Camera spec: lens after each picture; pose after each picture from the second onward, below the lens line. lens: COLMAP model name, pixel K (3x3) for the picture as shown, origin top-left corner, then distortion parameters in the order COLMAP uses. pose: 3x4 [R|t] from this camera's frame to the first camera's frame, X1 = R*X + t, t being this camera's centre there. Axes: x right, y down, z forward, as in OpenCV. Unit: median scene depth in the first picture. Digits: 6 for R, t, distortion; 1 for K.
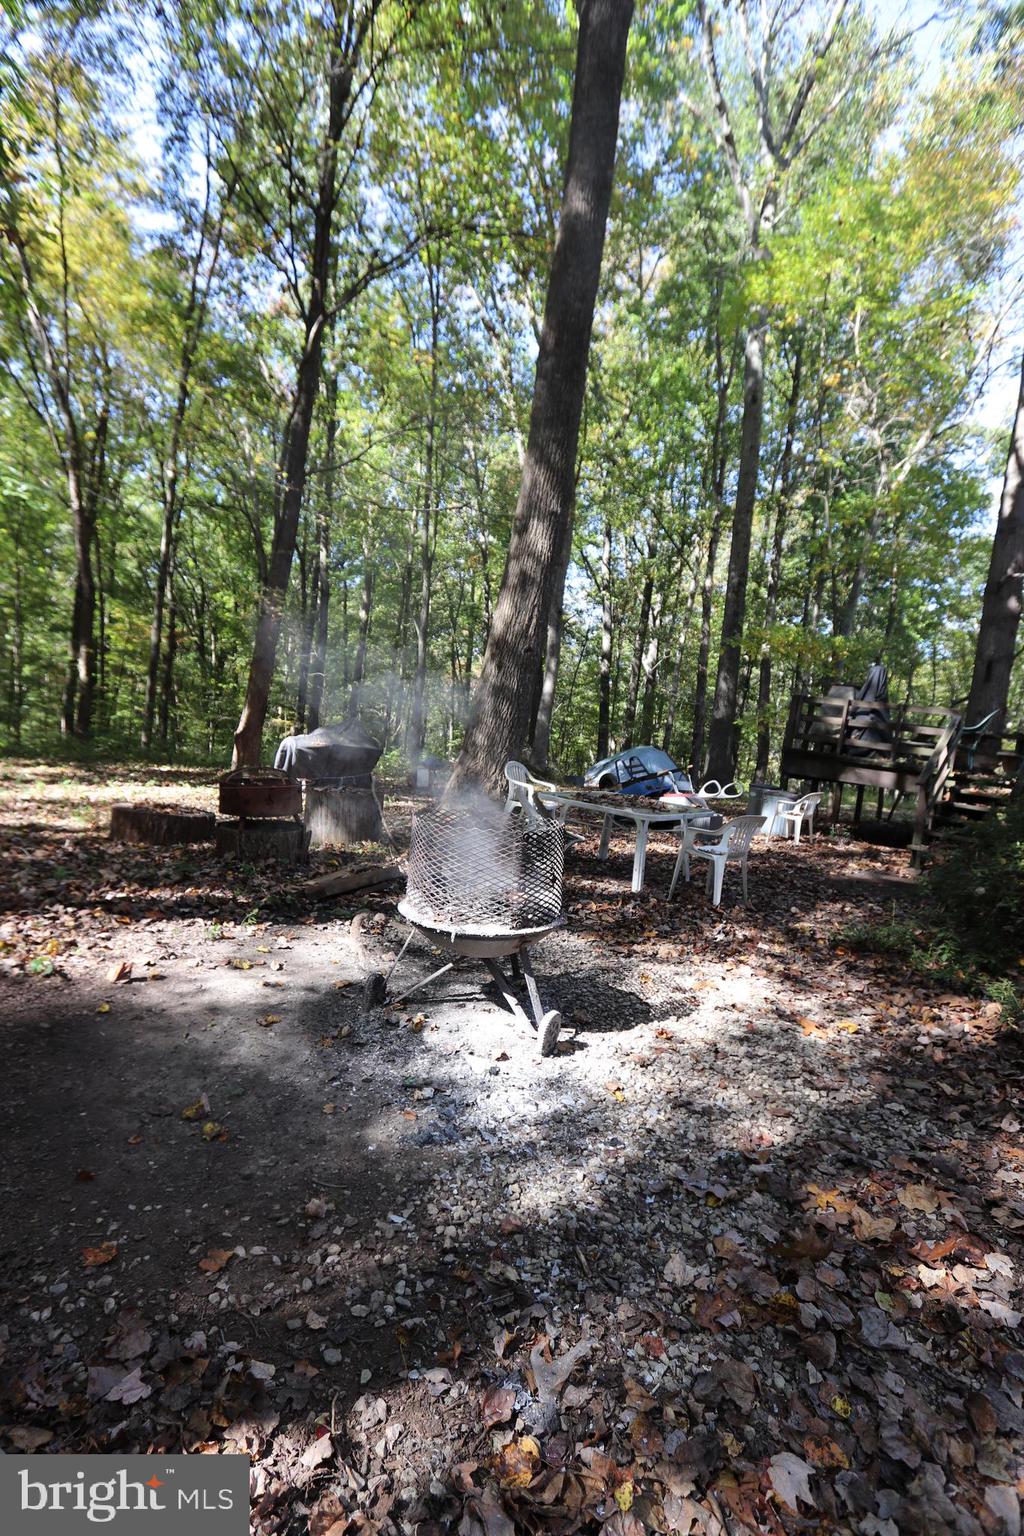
lens RADIAL K [[705.1, 0, 512.0], [0, 705.1, 768.0], [0, 0, 1]] dist [-0.012885, 0.000597]
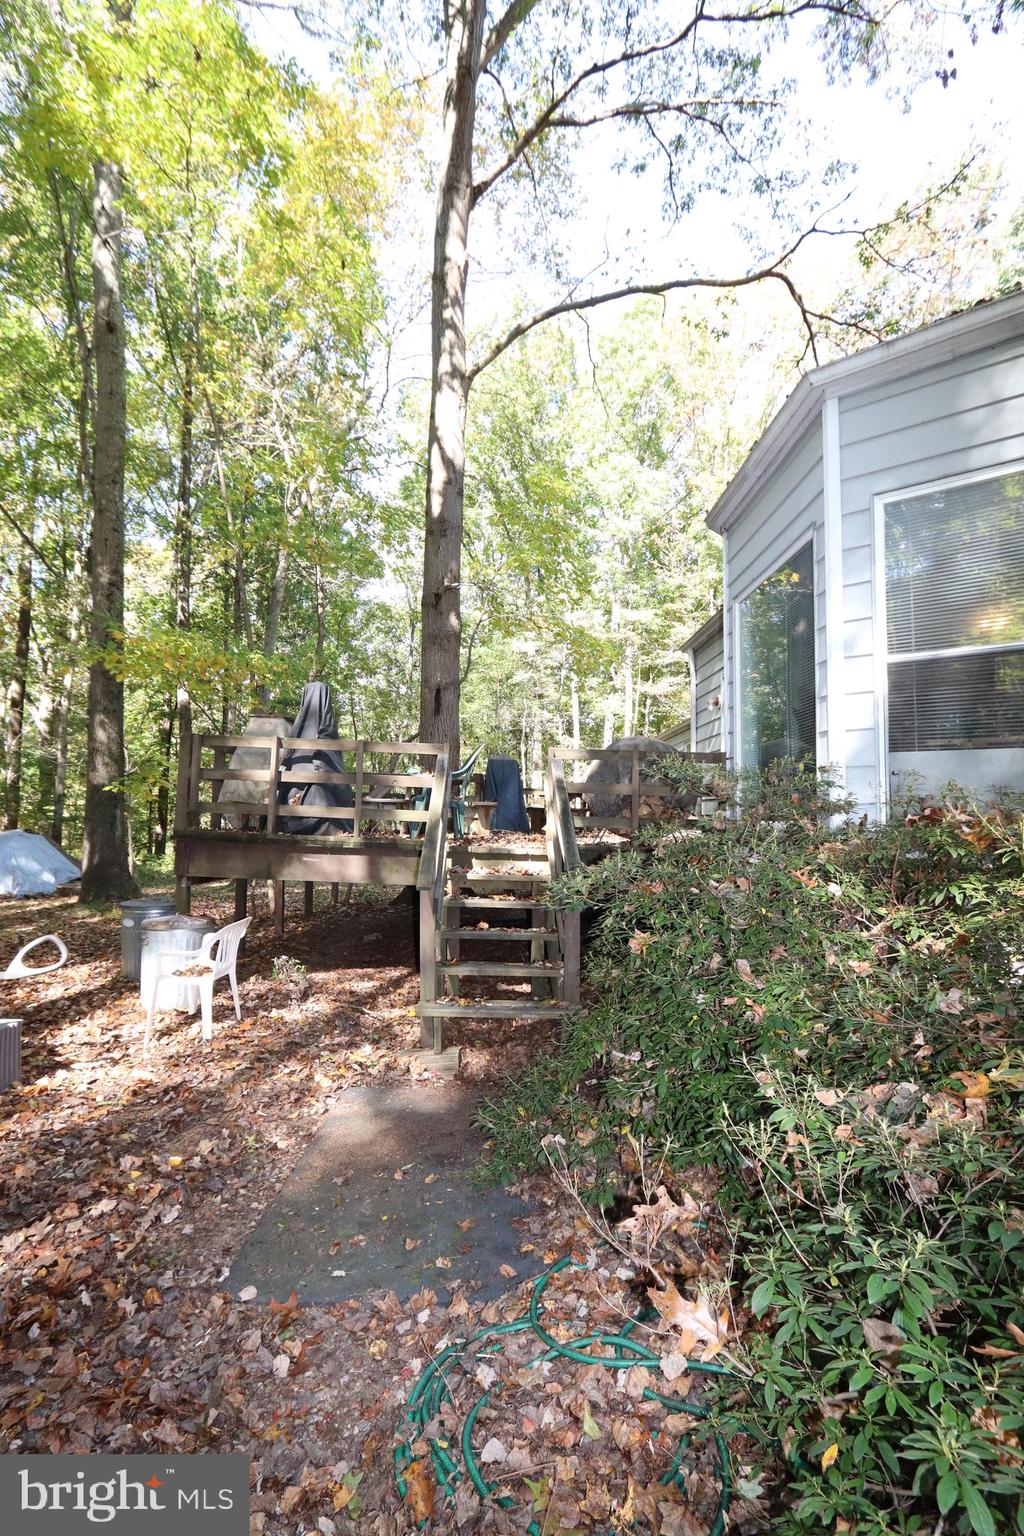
lens RADIAL K [[705.1, 0, 512.0], [0, 705.1, 768.0], [0, 0, 1]] dist [-0.012885, 0.000597]
pose [[0.721412, -0.063310, 0.689606, 0.207294], [0.119347, 0.992279, -0.033754, -0.028401], [-0.682145, 0.106653, 0.723397, 0.432052]]
